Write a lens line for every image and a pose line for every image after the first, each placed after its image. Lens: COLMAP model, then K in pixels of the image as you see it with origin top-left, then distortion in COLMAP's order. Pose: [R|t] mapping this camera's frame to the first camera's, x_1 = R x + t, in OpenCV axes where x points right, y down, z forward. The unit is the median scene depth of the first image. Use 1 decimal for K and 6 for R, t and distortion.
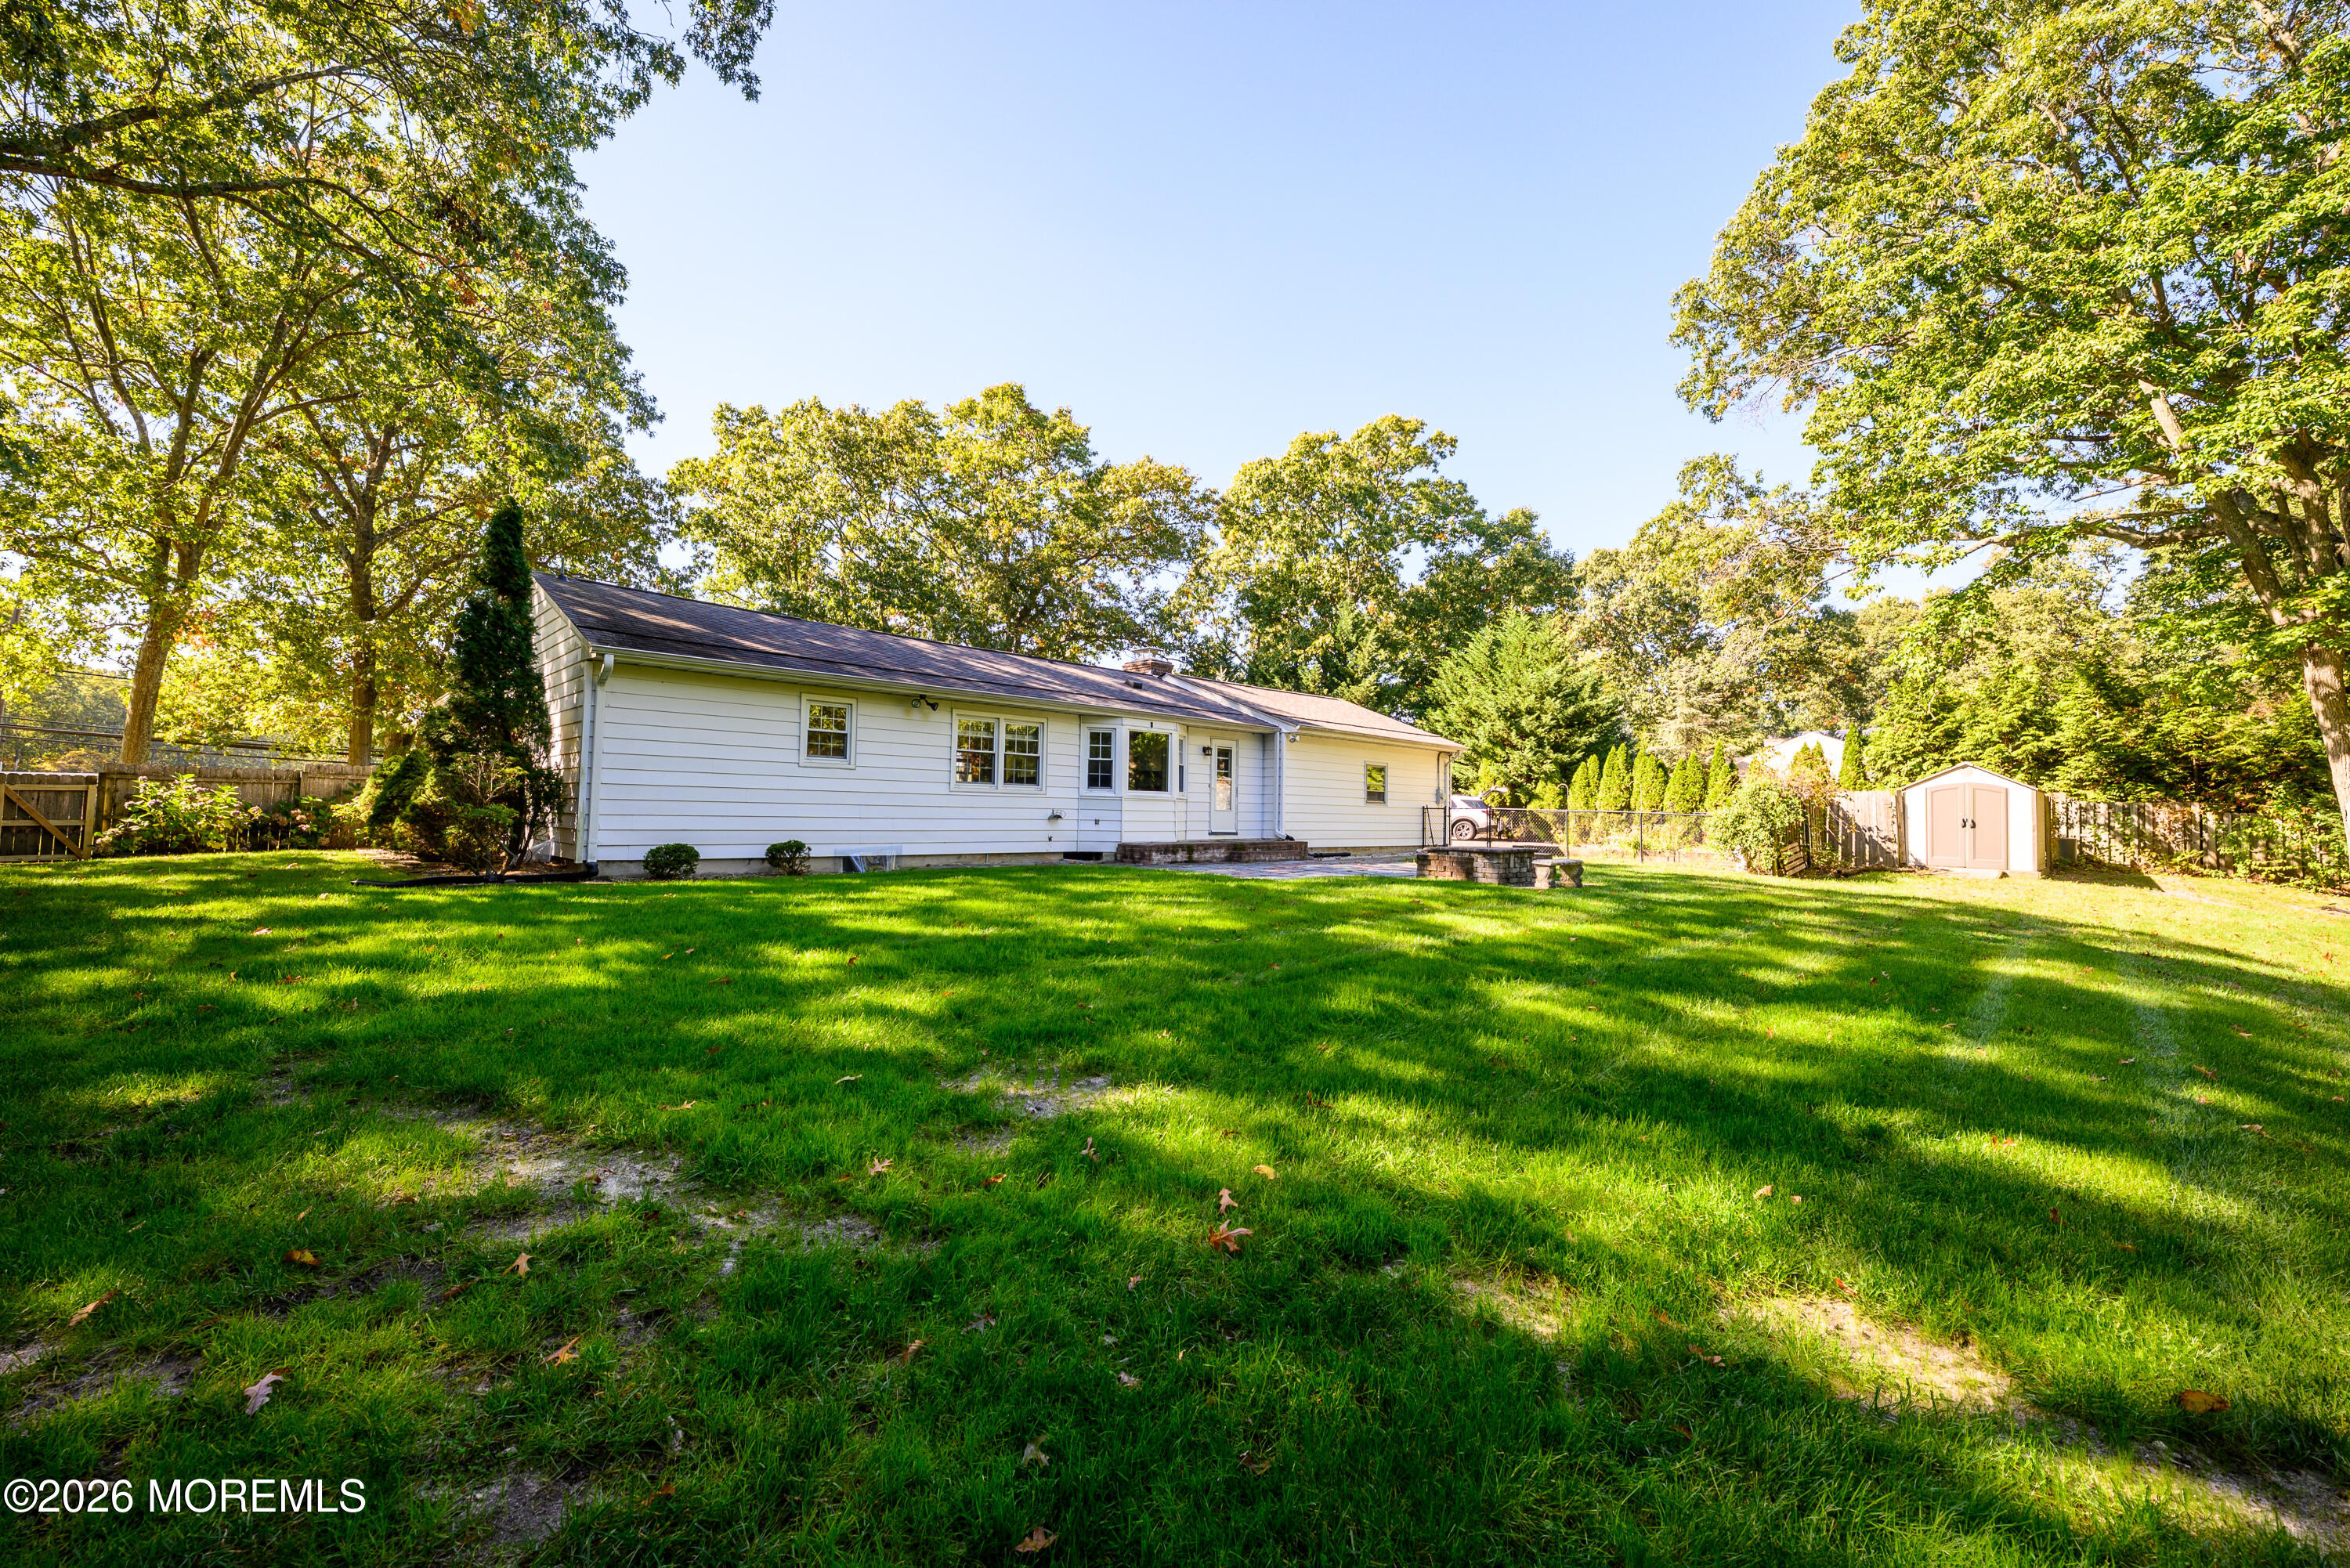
lens RADIAL K [[947.6, 0, 1175.0], [0, 947.6, 784.0], [0, 0, 1]] dist [0.000048, 0.000007]
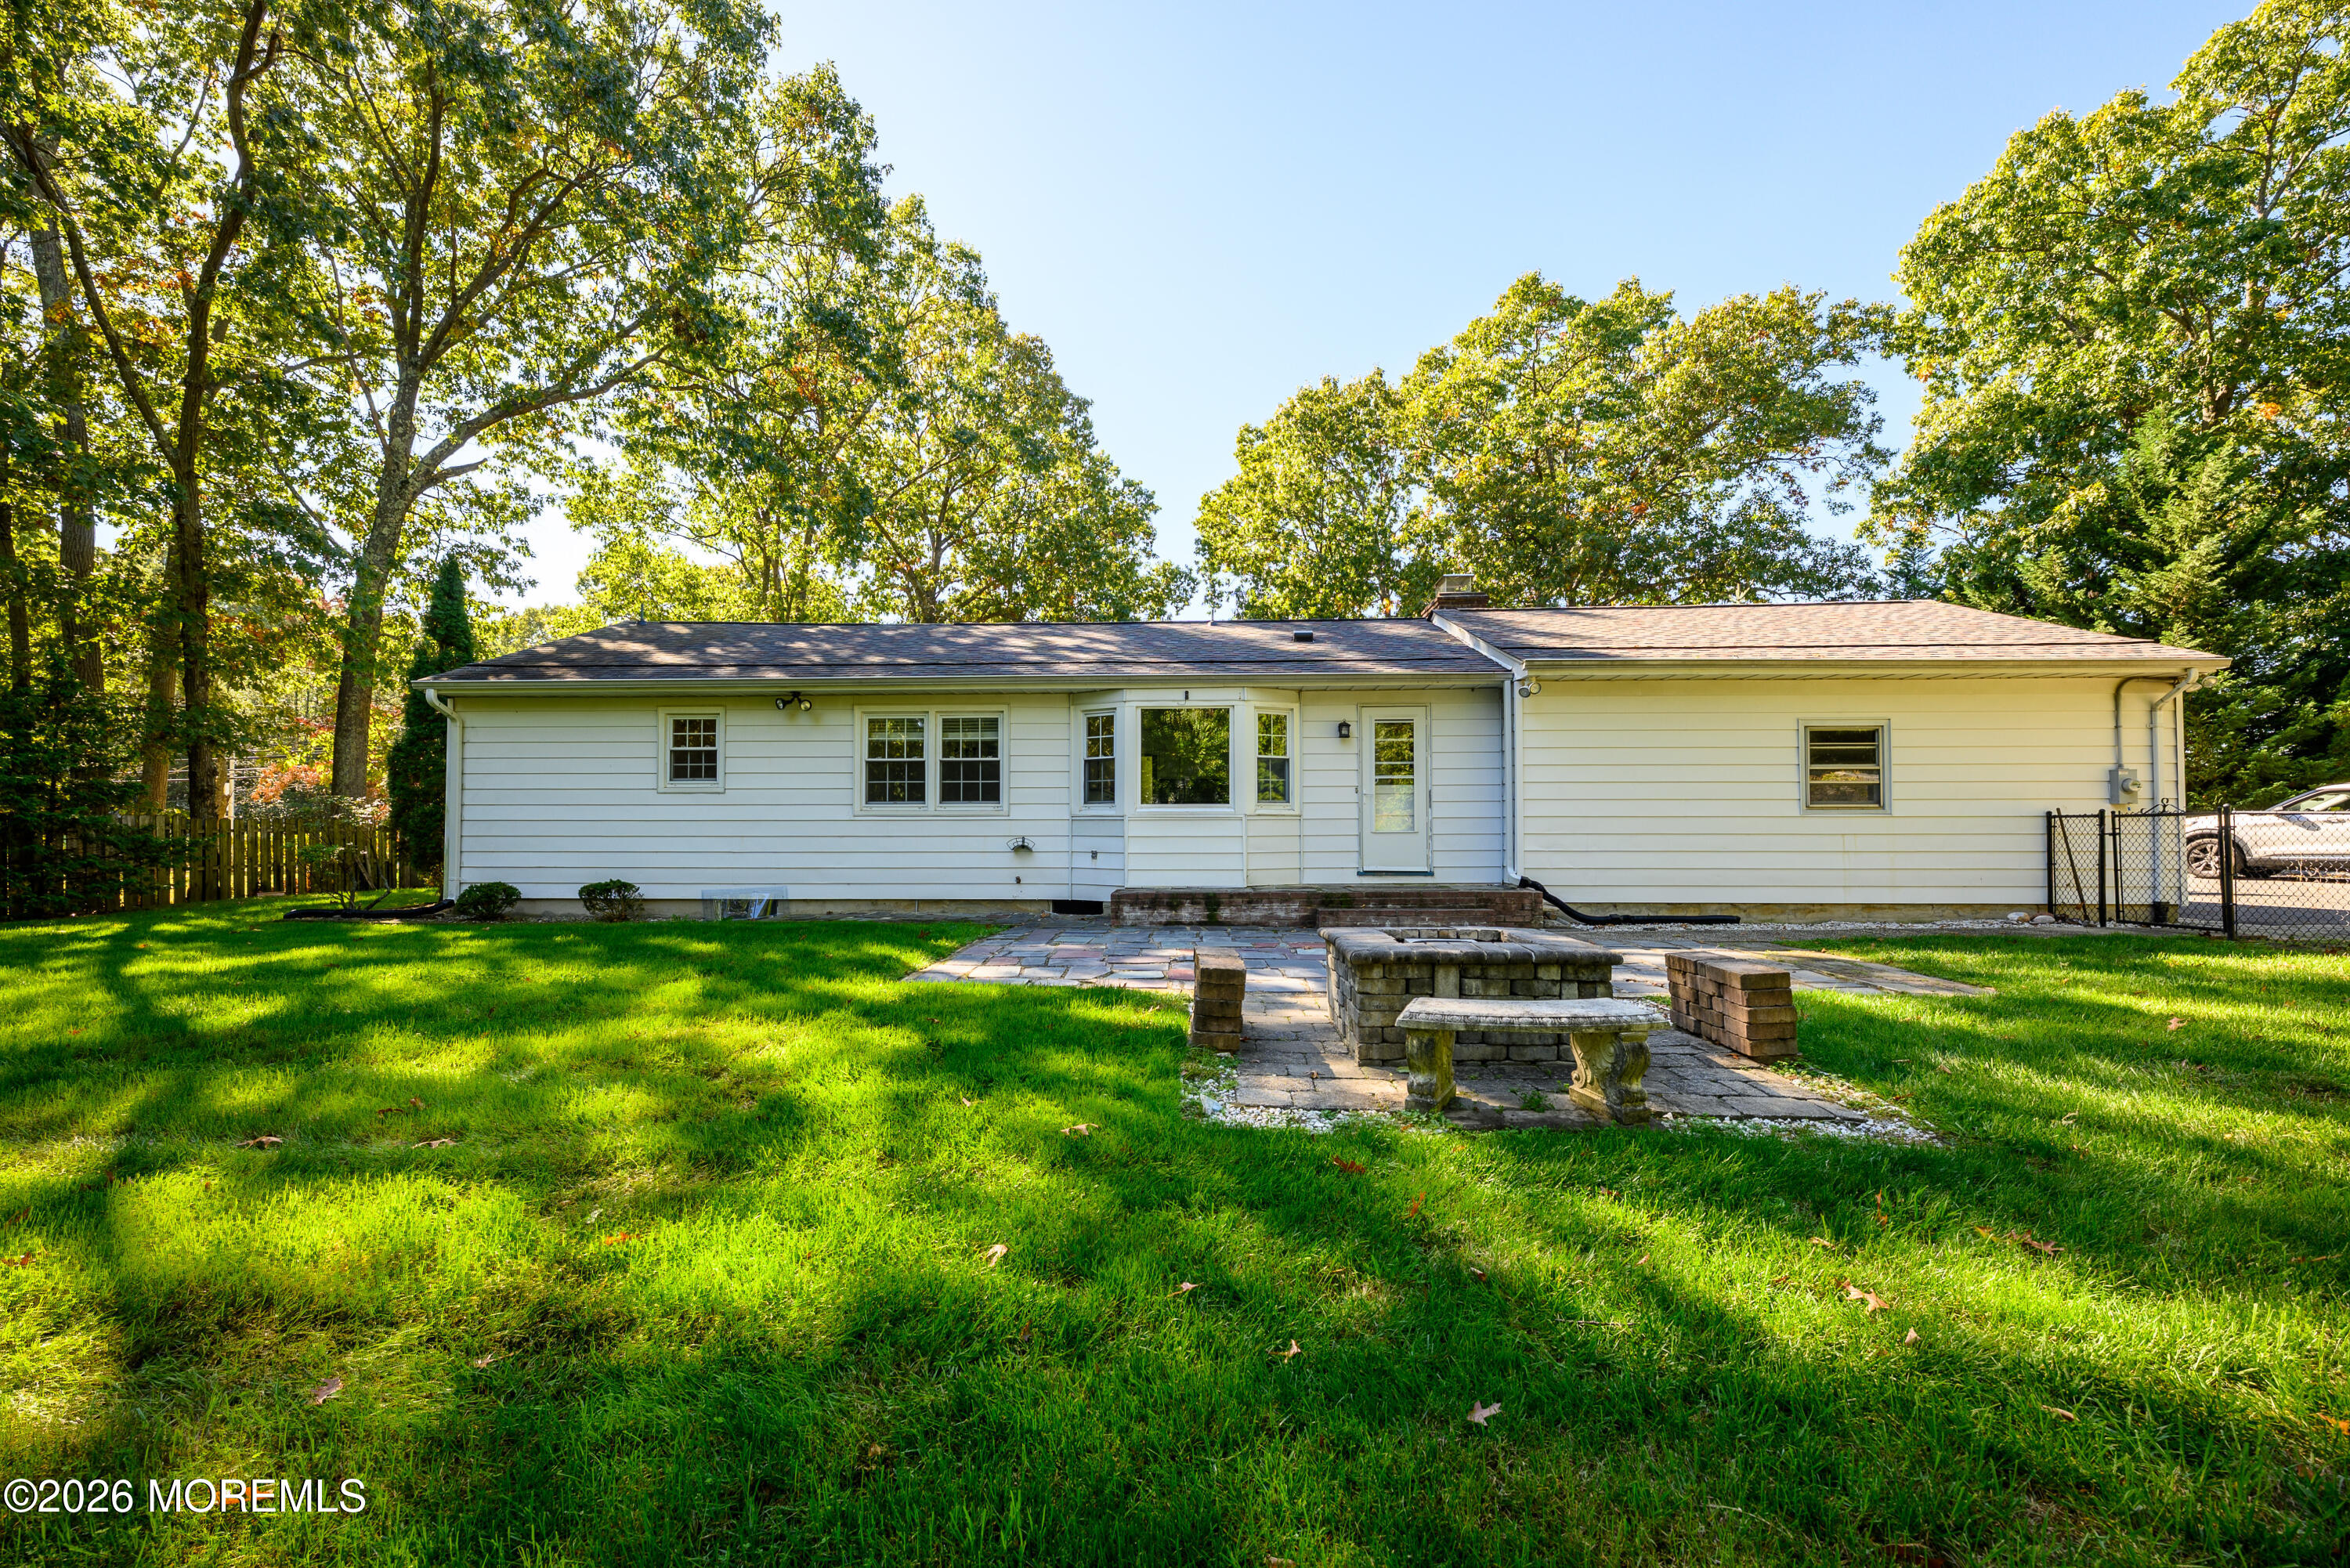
lens RADIAL K [[934.6, 0, 1174.7], [0, 934.6, 825.3], [0, 0, 1]] dist [-0.000651, 0.000026]
pose [[0.676977, -0.020347, -0.735723, 0.424652], [0.036392, 0.999320, 0.005849, 0.017944], [0.735104, -0.030734, 0.677257, 0.604442]]
